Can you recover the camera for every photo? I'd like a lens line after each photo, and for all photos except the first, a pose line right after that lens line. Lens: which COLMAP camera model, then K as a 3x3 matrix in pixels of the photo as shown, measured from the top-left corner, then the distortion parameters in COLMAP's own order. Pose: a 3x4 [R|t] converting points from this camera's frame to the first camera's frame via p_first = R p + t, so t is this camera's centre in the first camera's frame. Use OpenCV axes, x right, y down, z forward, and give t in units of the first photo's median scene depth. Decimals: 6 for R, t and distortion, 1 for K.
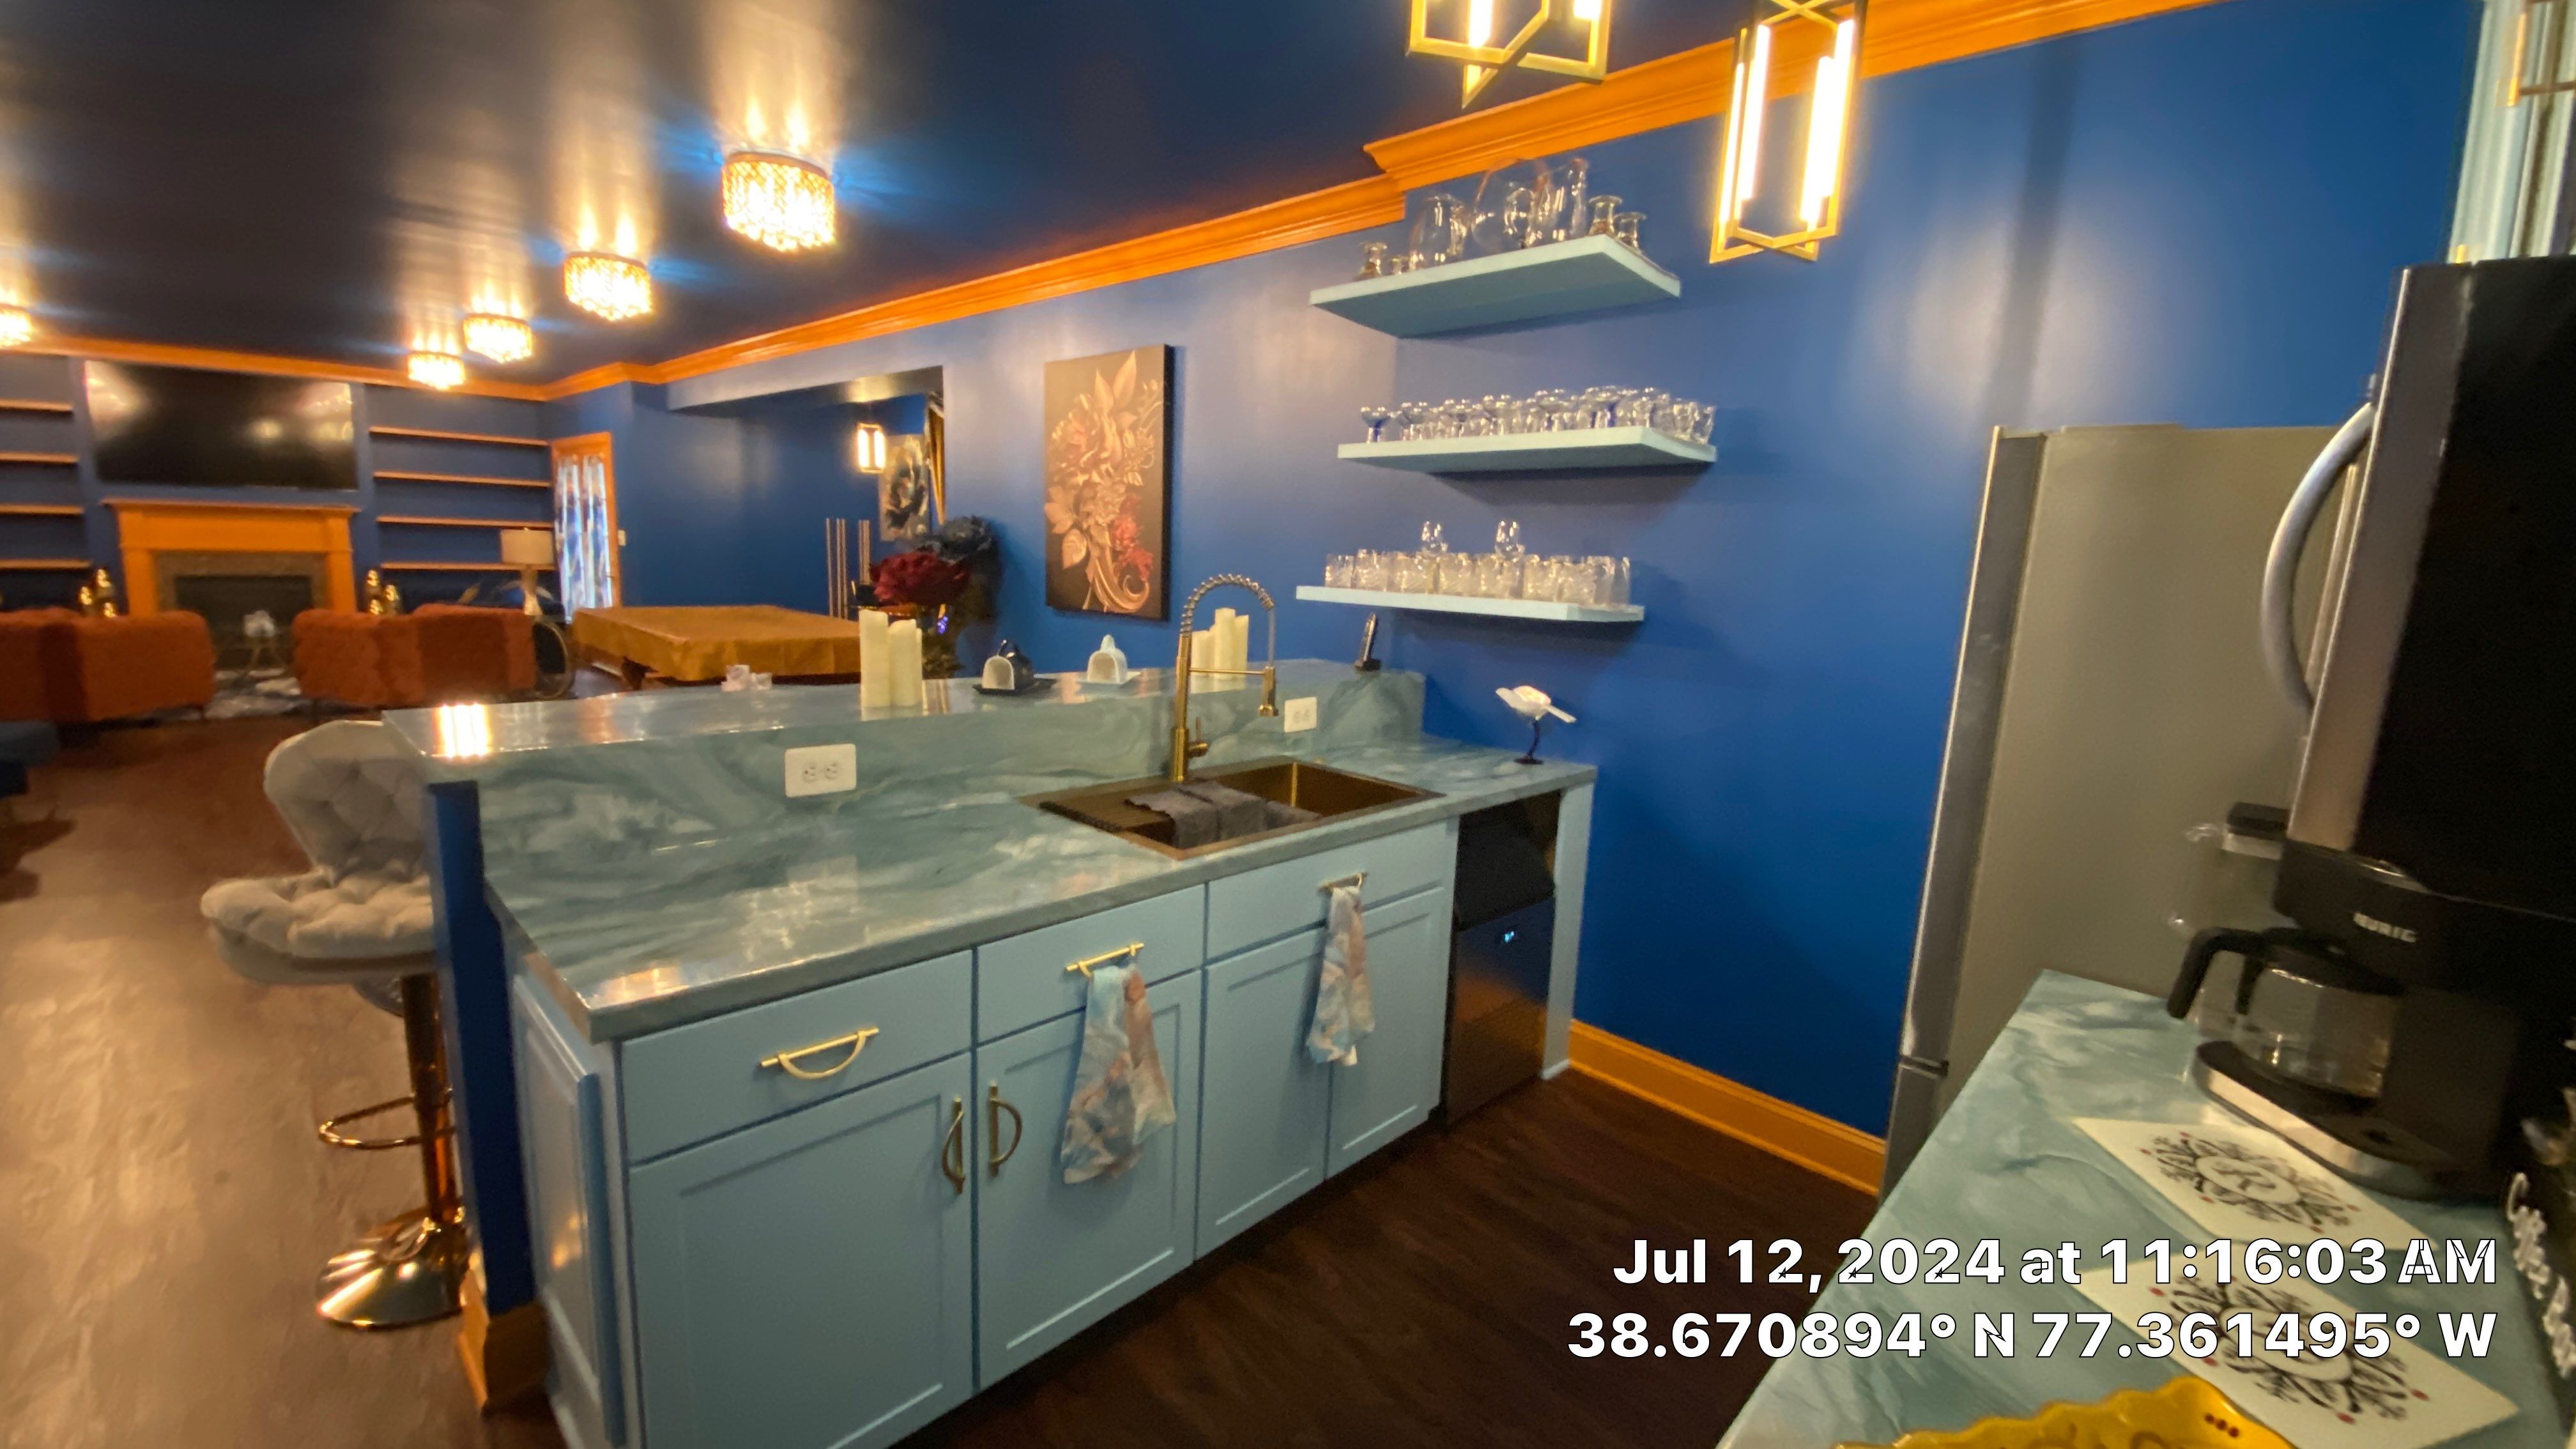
lens RADIAL K [[1037.4, 0, 1299.0], [0, 1037.4, 738.3], [0, 0, 1]] dist [-0.008137, -0.010157]
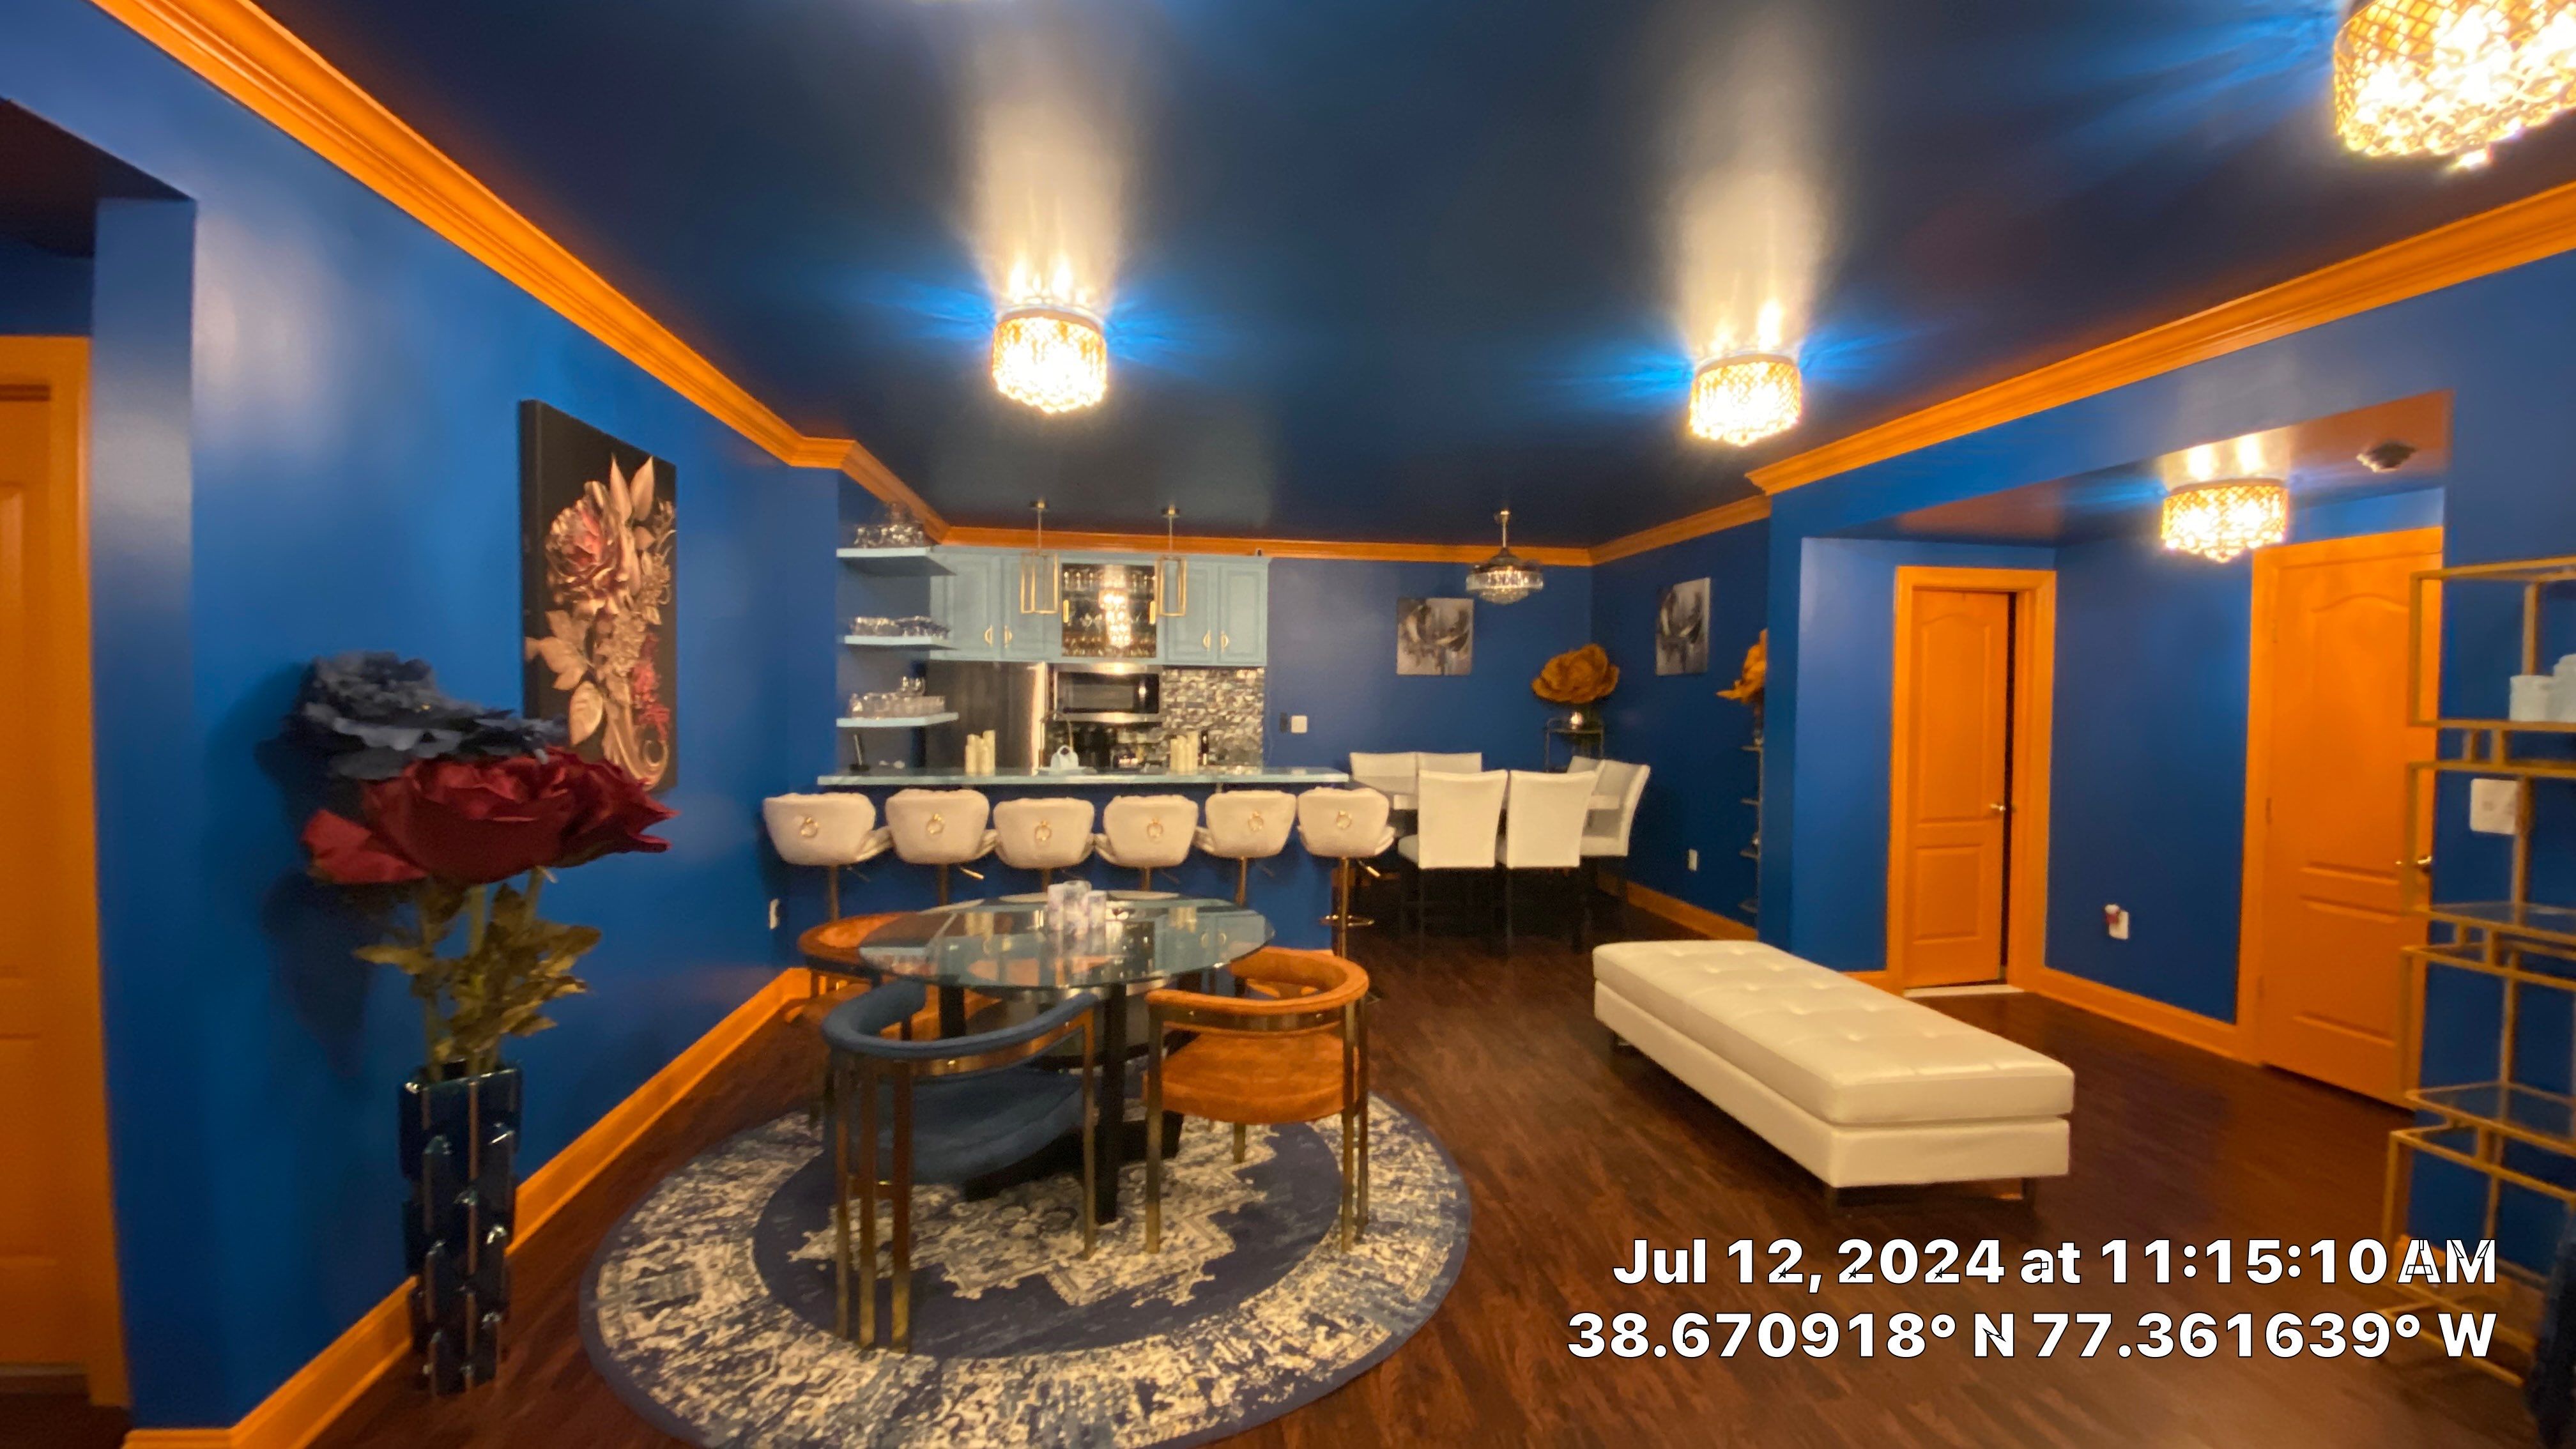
lens RADIAL K [[1037.4, 0, 1286.6], [0, 1037.4, 740.4], [0, 0, 1]] dist [-0.008137, -0.010157]
pose [[-0.783981, -0.081434, 0.615421, -0.921514], [0.065993, 0.974809, 0.213057, -0.265894], [-0.617268, 0.207646, -0.758857, 1.192070]]
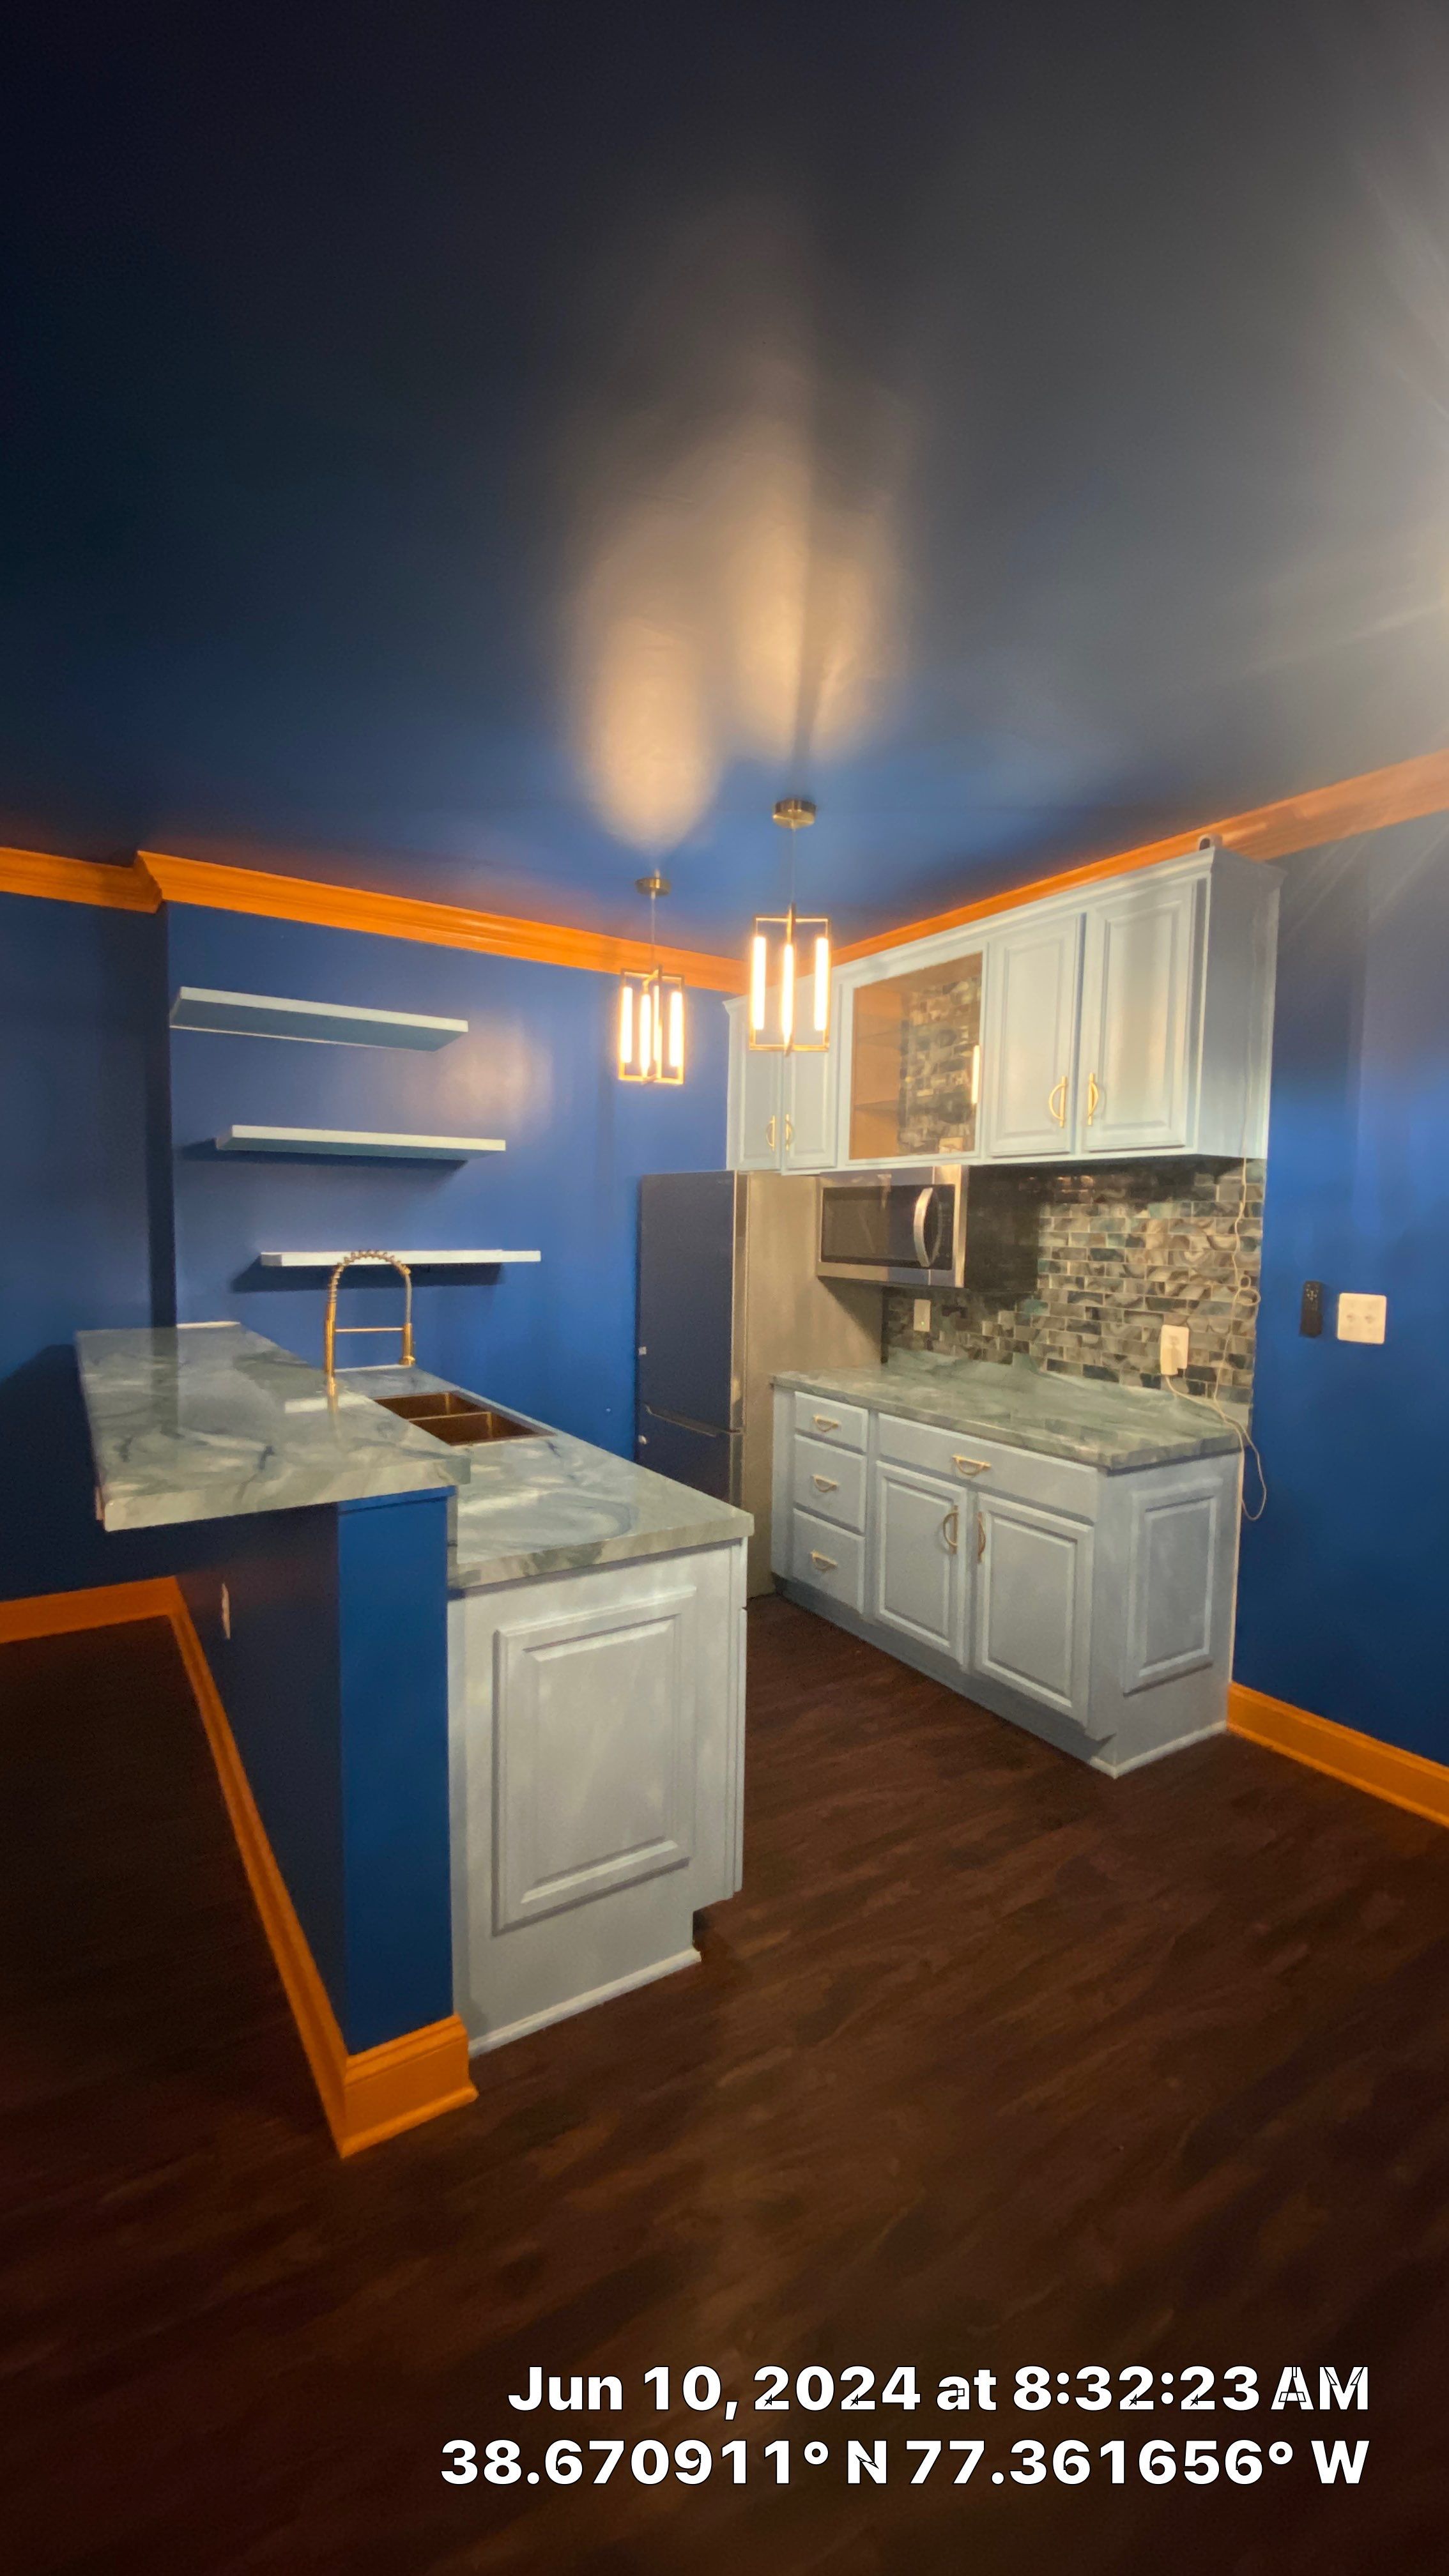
lens RADIAL K [[1037.4, 0, 717.2], [0, 1037.4, 1307.0], [0, 0, 1]] dist [-0.008137, -0.010157]
pose [[0.242688, -0.121962, 0.962407, -0.556913], [0.170664, 0.981961, 0.081404, -0.054233], [-0.954975, 0.144492, 0.259125, 0.128244]]
